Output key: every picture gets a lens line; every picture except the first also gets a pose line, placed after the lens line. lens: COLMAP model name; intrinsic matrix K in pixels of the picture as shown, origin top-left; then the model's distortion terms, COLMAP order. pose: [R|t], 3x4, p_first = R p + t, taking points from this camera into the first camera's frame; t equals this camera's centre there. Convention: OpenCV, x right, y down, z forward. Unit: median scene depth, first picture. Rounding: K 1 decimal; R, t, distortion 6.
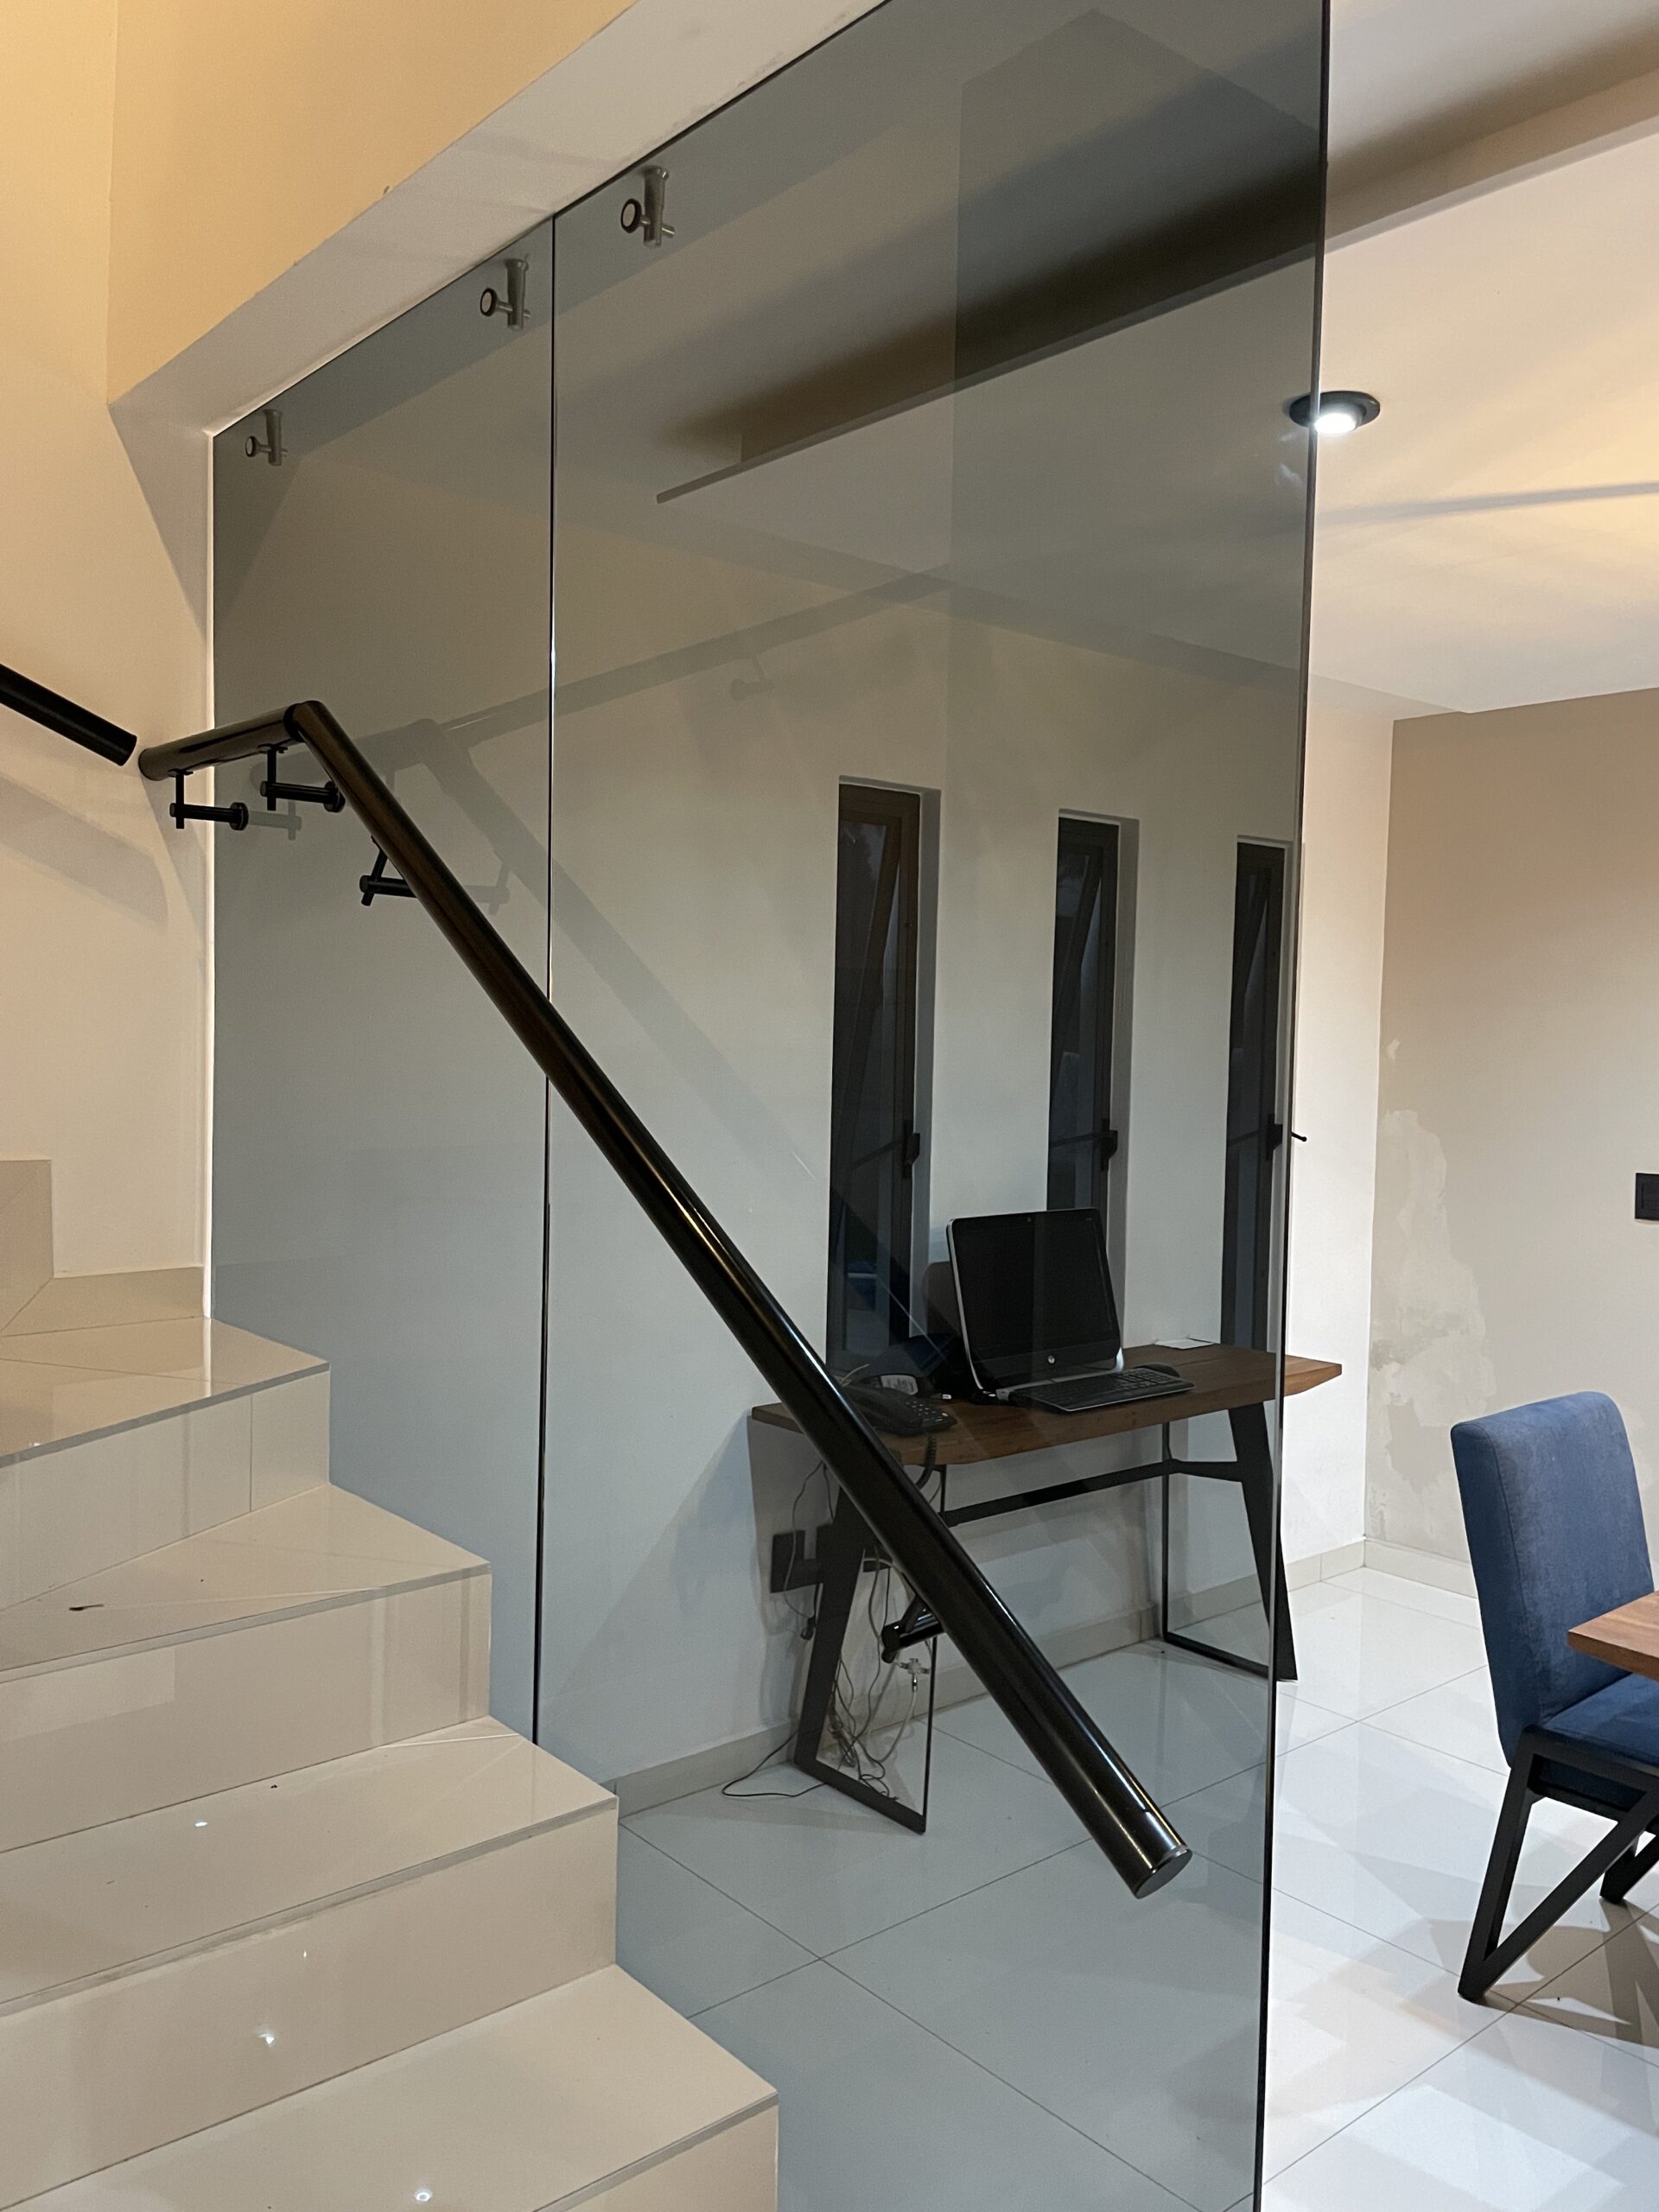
lens RADIAL K [[1693.4, 0, 829.5], [0, 1693.4, 1106.0], [0, 0, 1]] dist [0.104675, -0.150594]
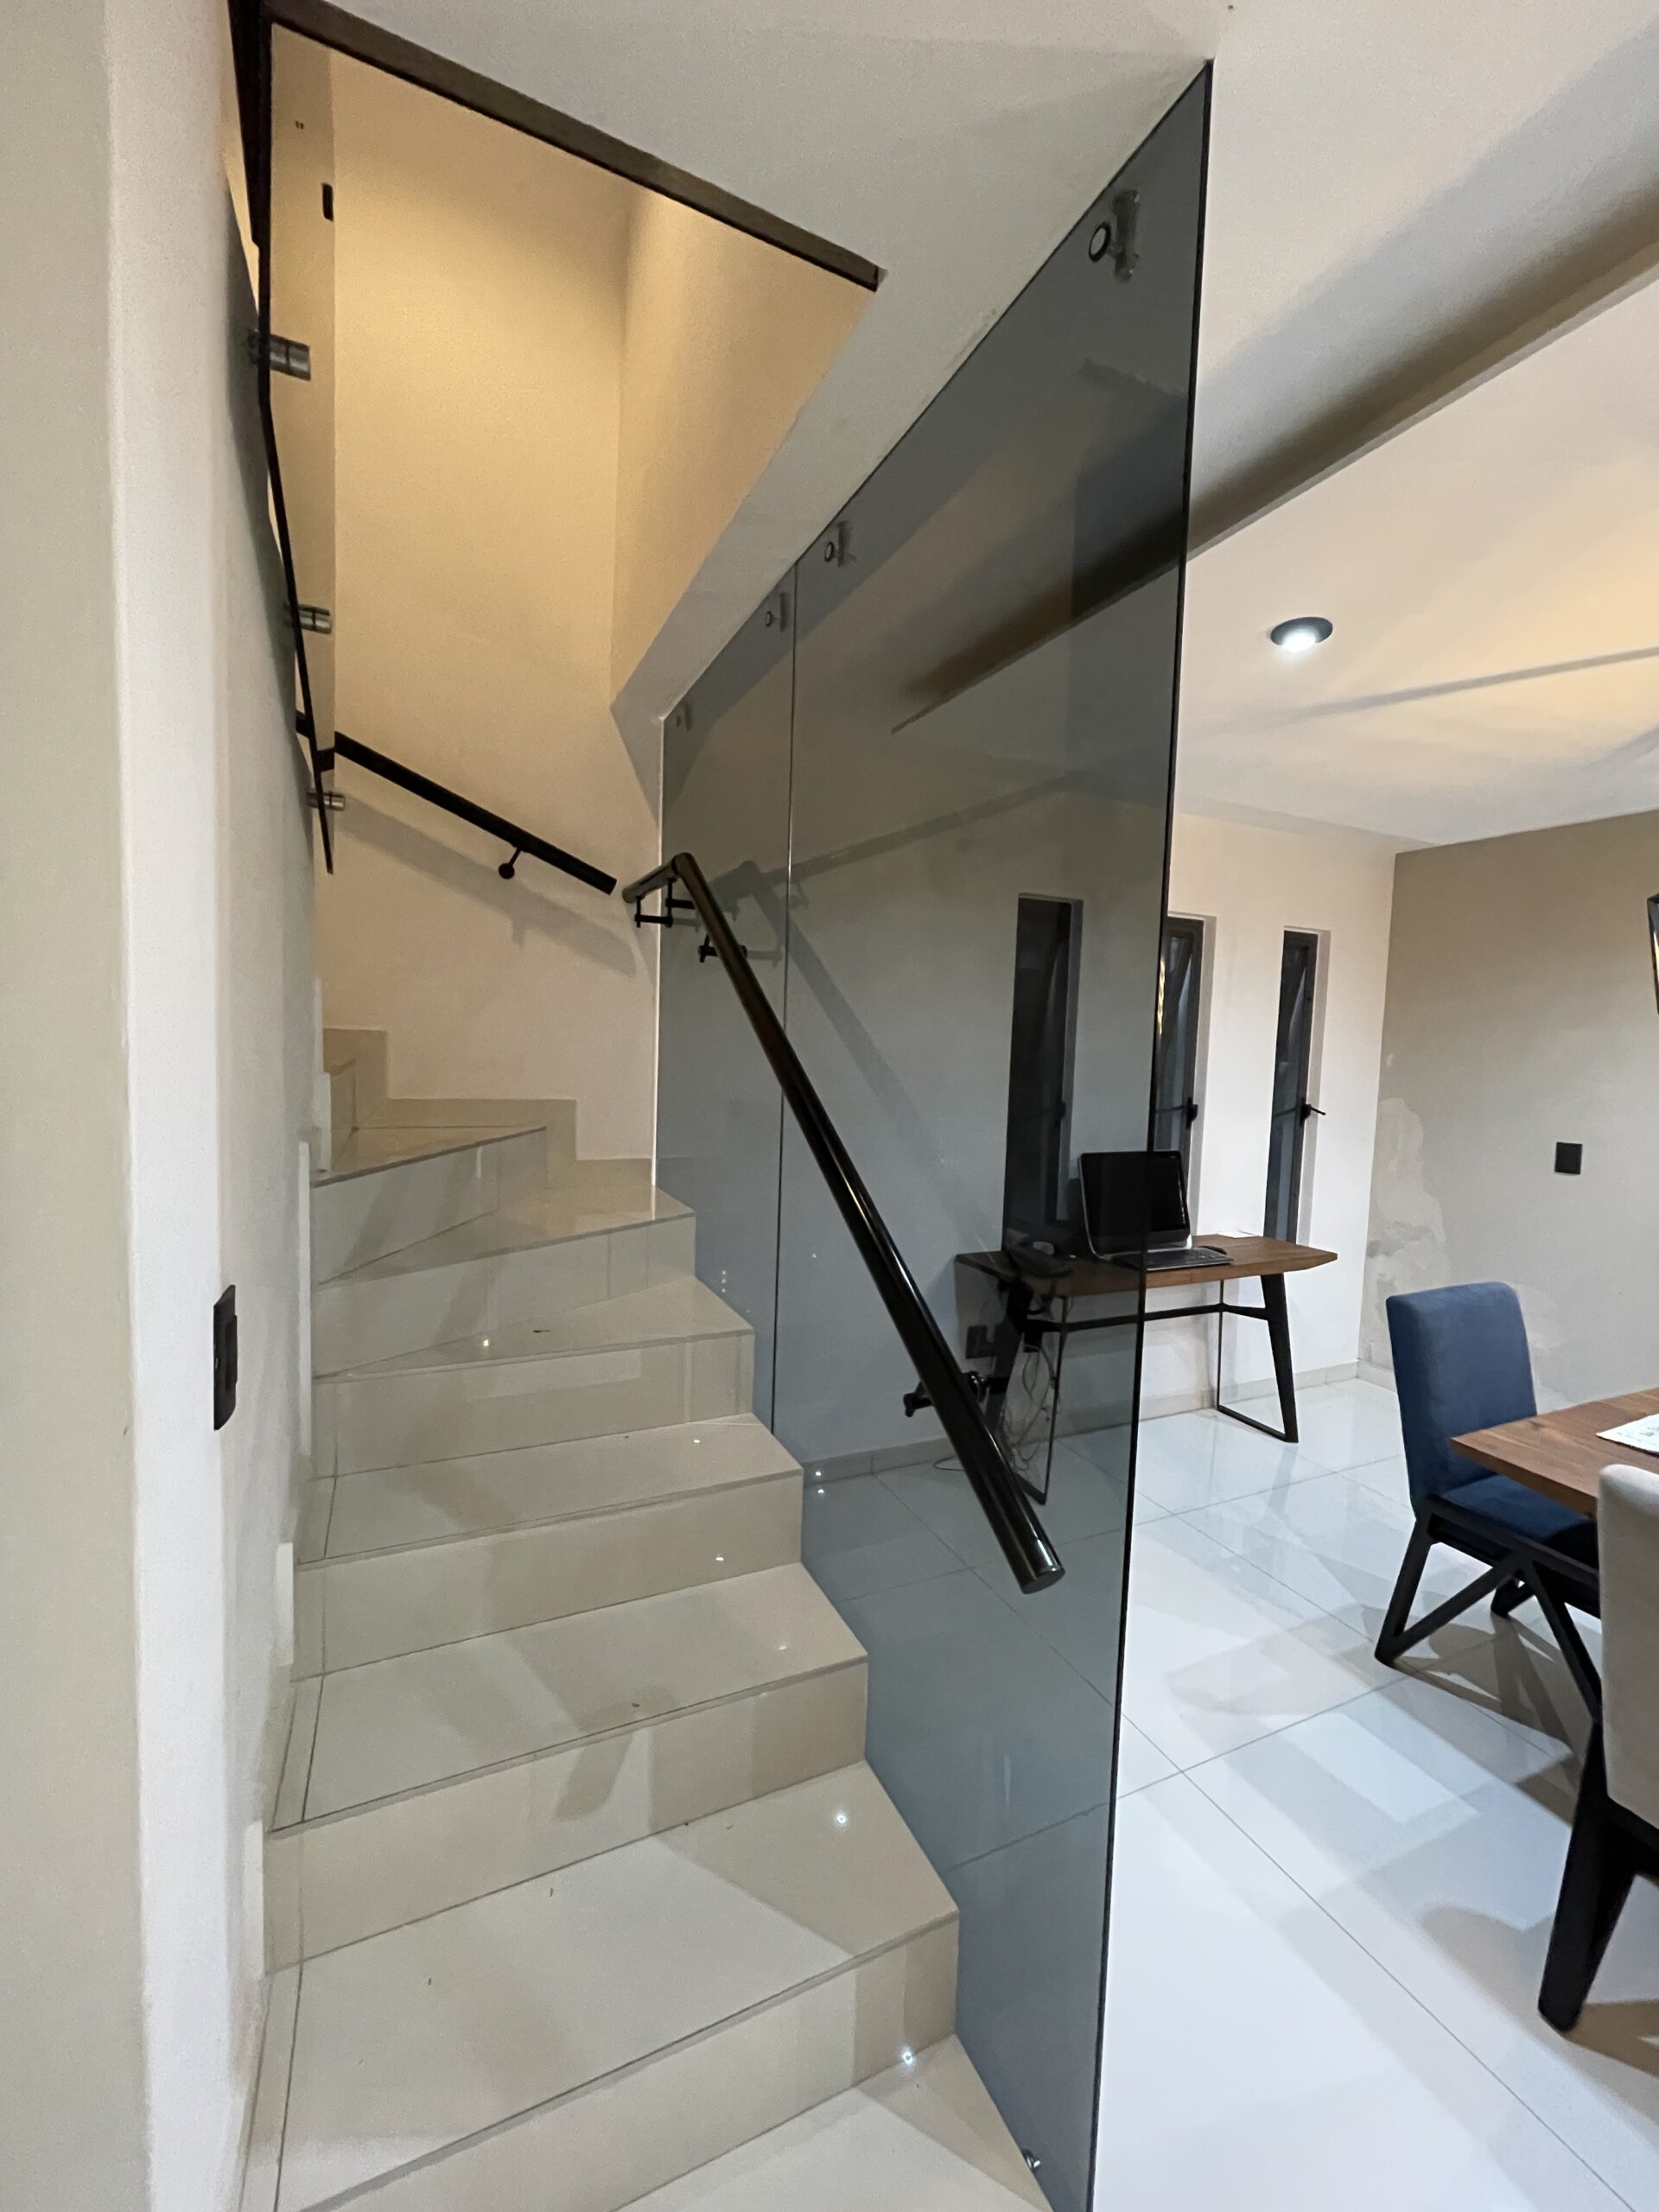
lens RADIAL K [[902.5, 0, 829.5], [0, 902.5, 1106.0], [0, 0, 1]] dist [-0.000196, 0.000024]
pose [[0.963829, 0.029705, -0.264862, 0.082833], [-0.024826, 0.999455, 0.021750, 0.007693], [0.265364, -0.014387, 0.964041, 0.077677]]
